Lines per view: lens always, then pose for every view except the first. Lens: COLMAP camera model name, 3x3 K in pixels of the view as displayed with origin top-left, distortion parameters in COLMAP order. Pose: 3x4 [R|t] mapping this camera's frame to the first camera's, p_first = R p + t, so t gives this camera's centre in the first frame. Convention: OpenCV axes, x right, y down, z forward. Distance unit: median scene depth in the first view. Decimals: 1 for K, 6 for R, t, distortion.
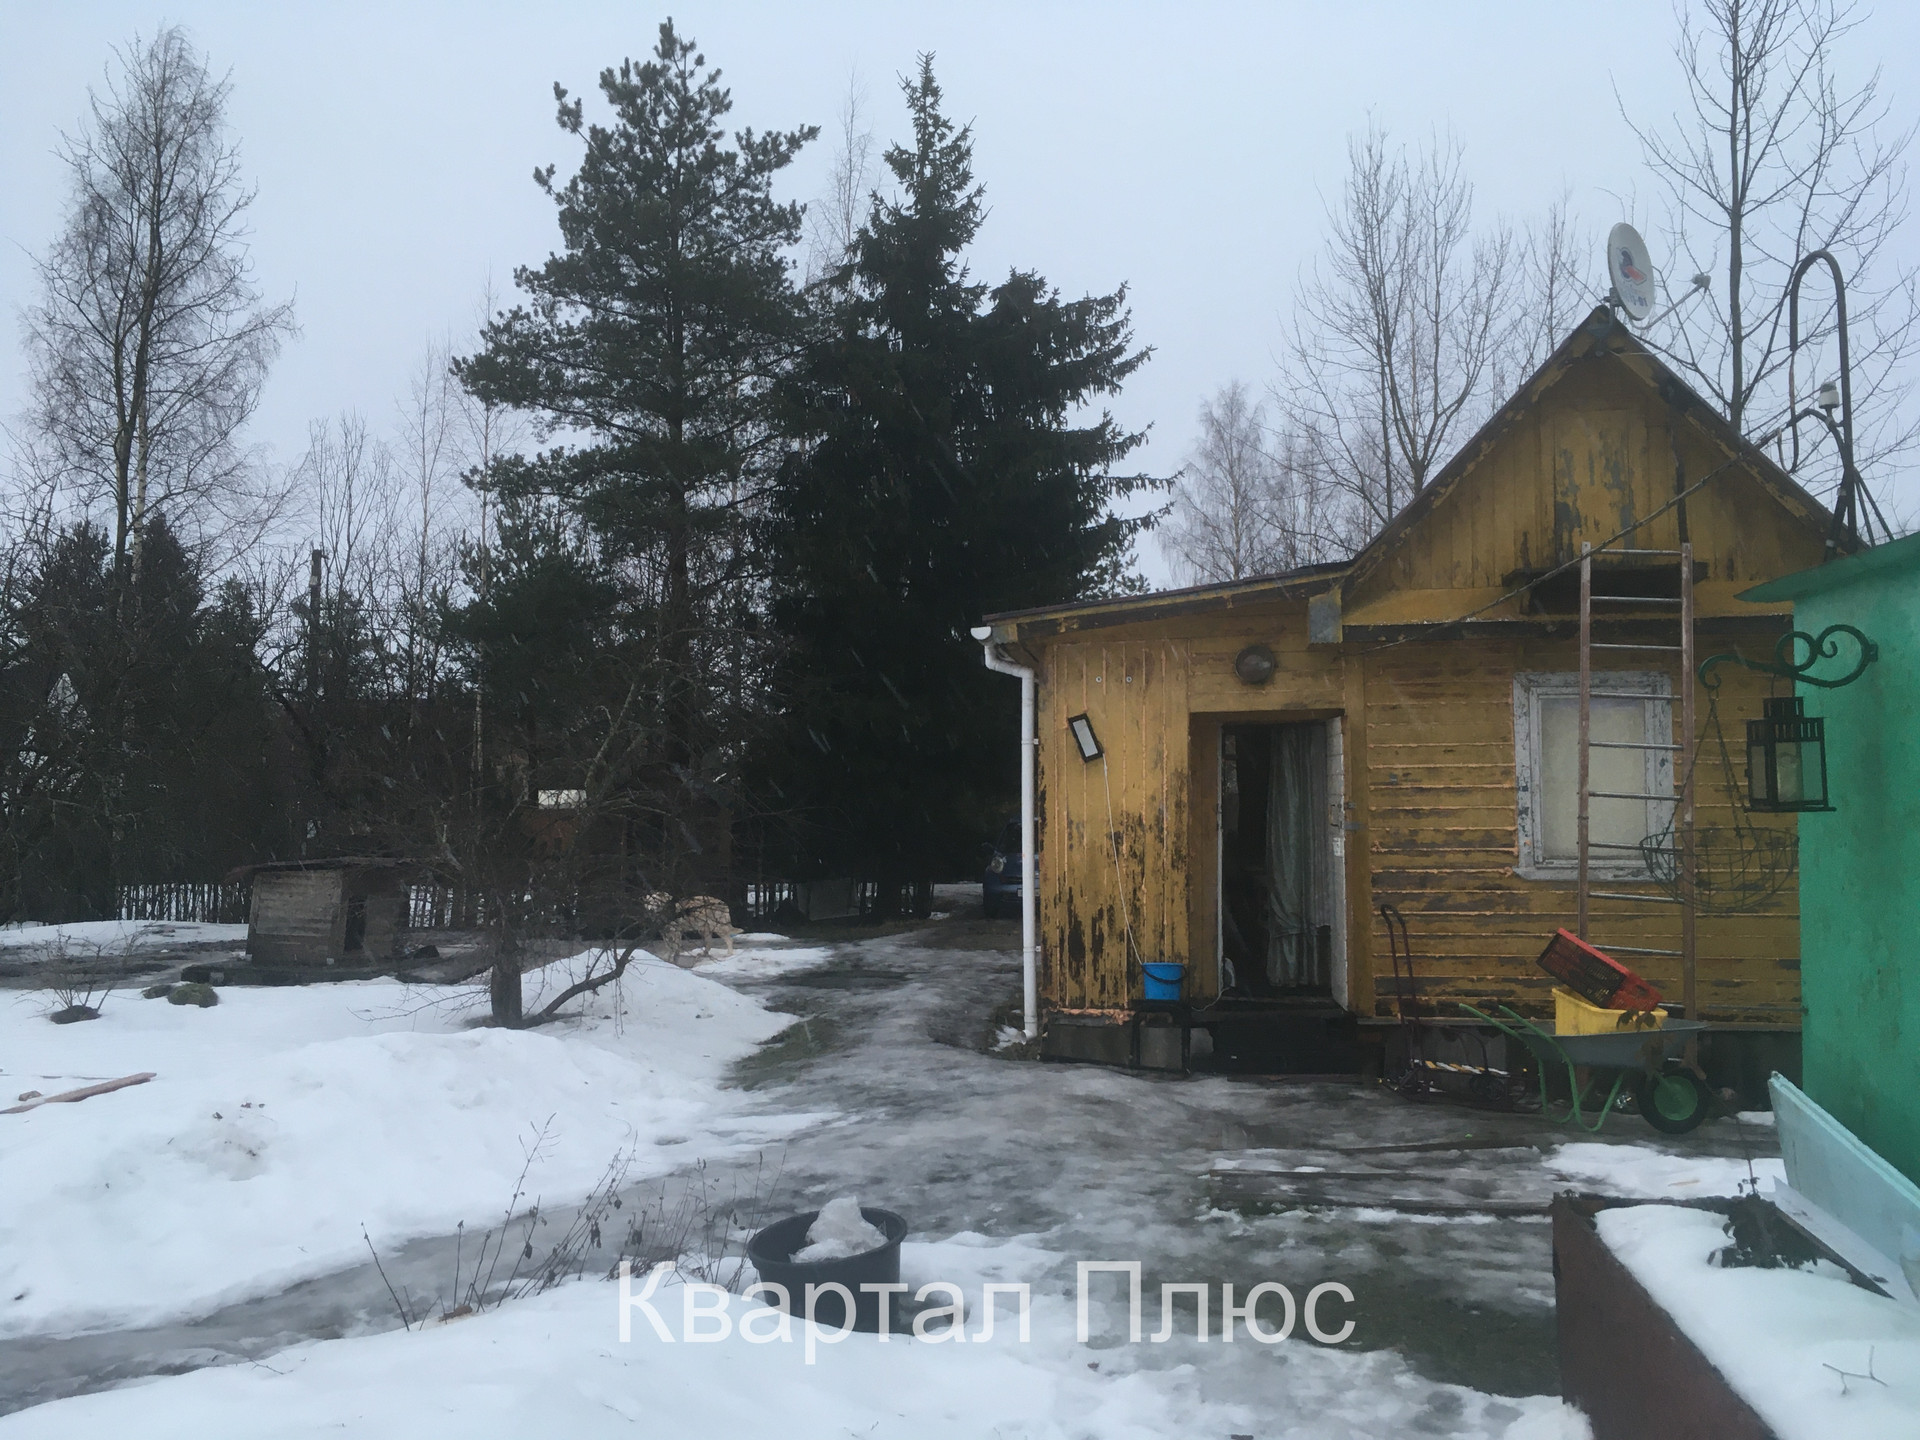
lens RADIAL K [[1603.7, 0, 956.2], [0, 1603.7, 724.5], [0, 0, 1]] dist [0.035327, -0.006530]
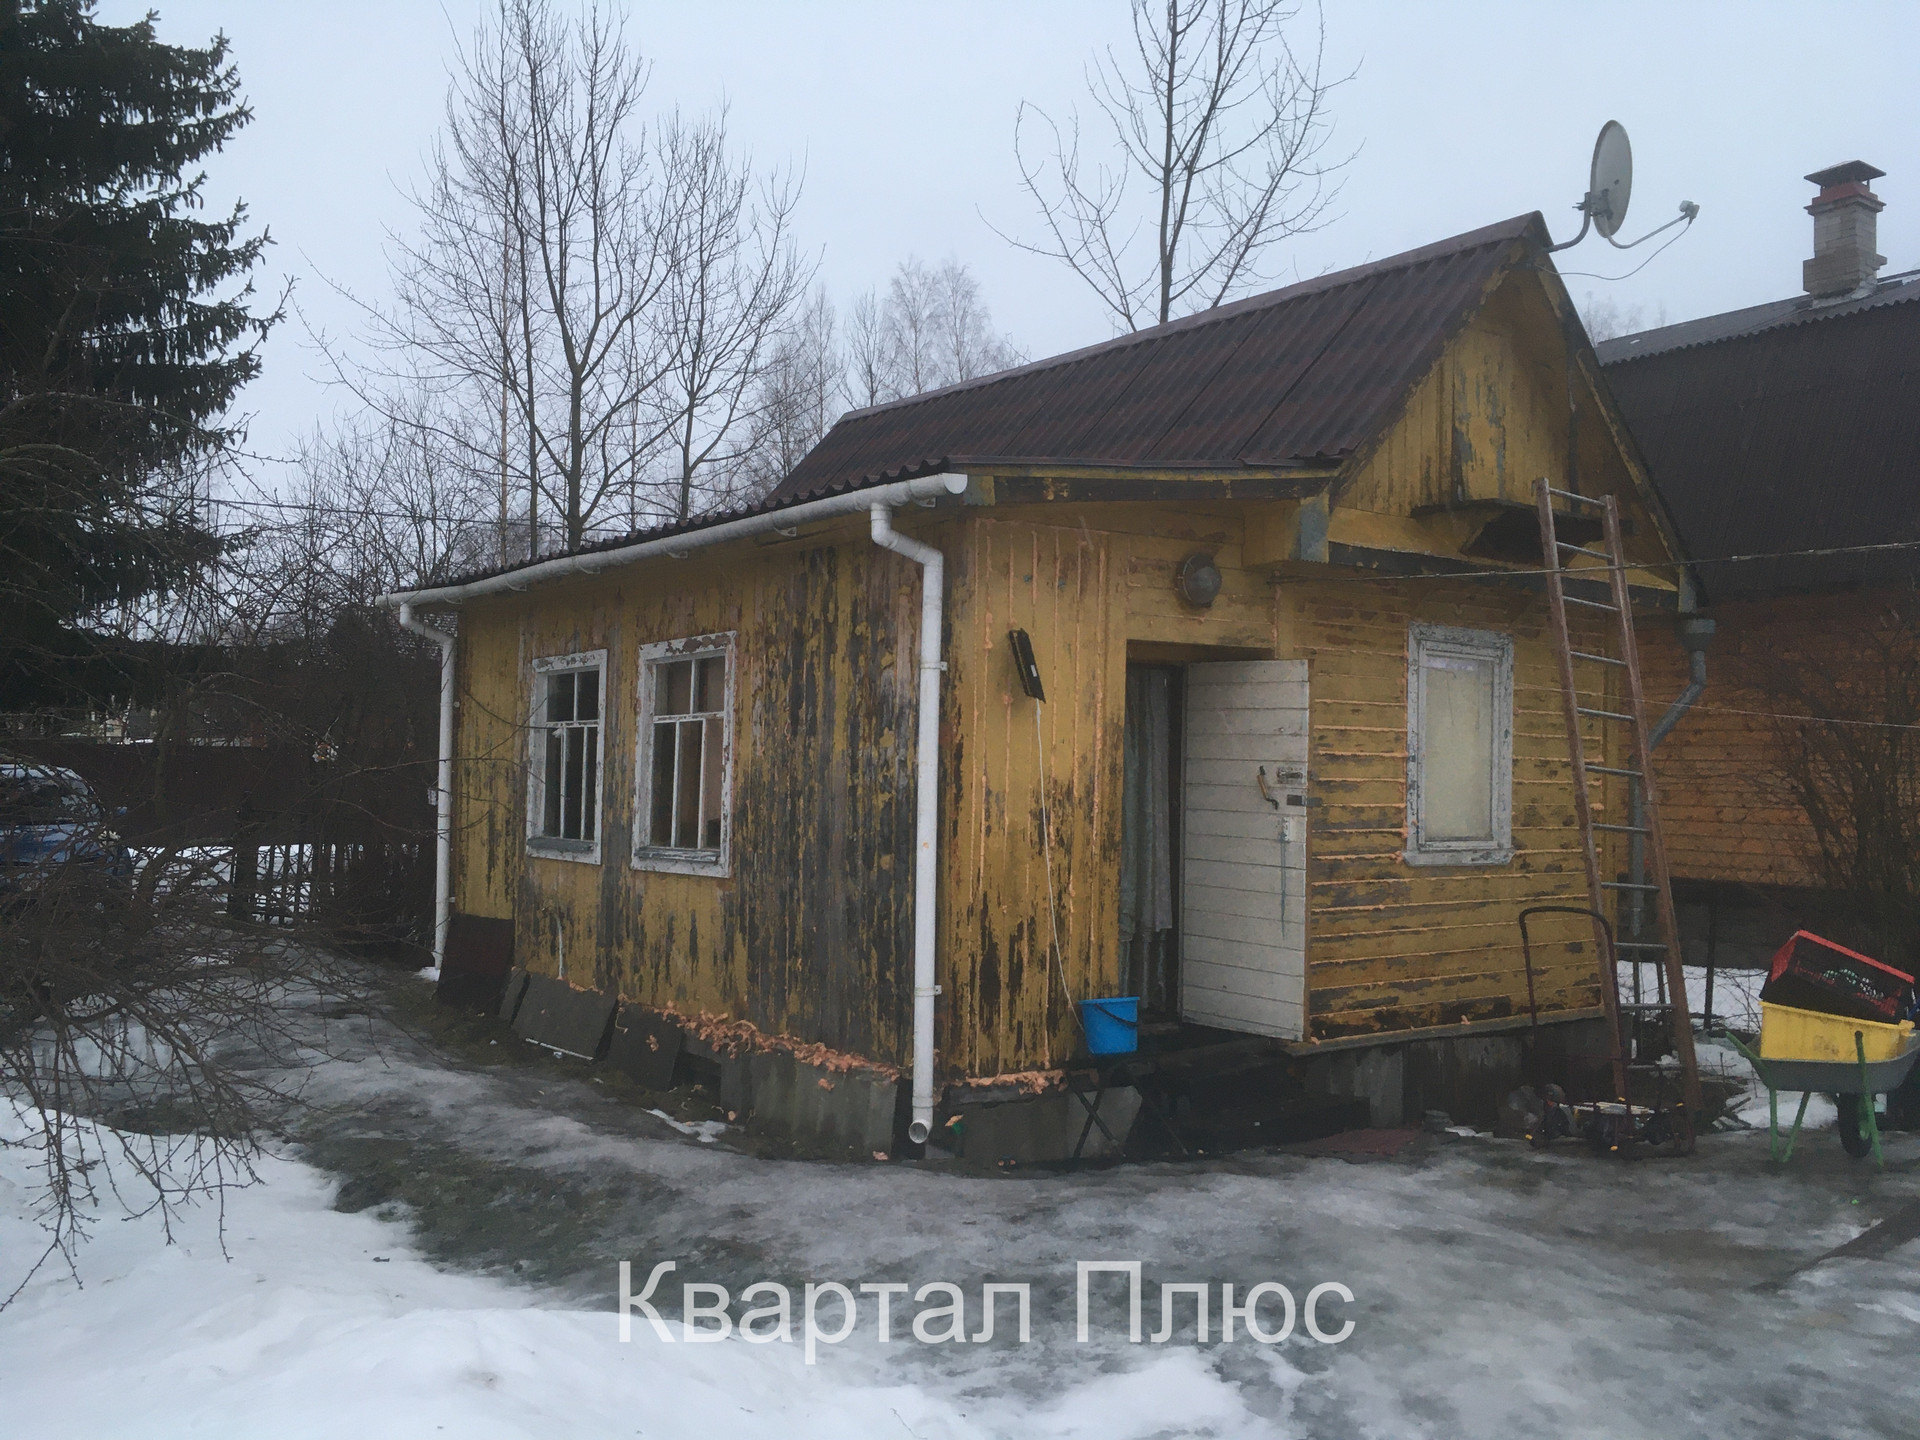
lens RADIAL K [[1603.7, 0, 961.6], [0, 1603.7, 719.7], [0, 0, 1]] dist [0.035327, -0.006530]
pose [[0.705651, 0.041082, 0.707367, -0.403602], [-0.060170, 0.998186, 0.002052, 0.030858], [-0.706000, -0.044010, 0.706843, 0.551830]]
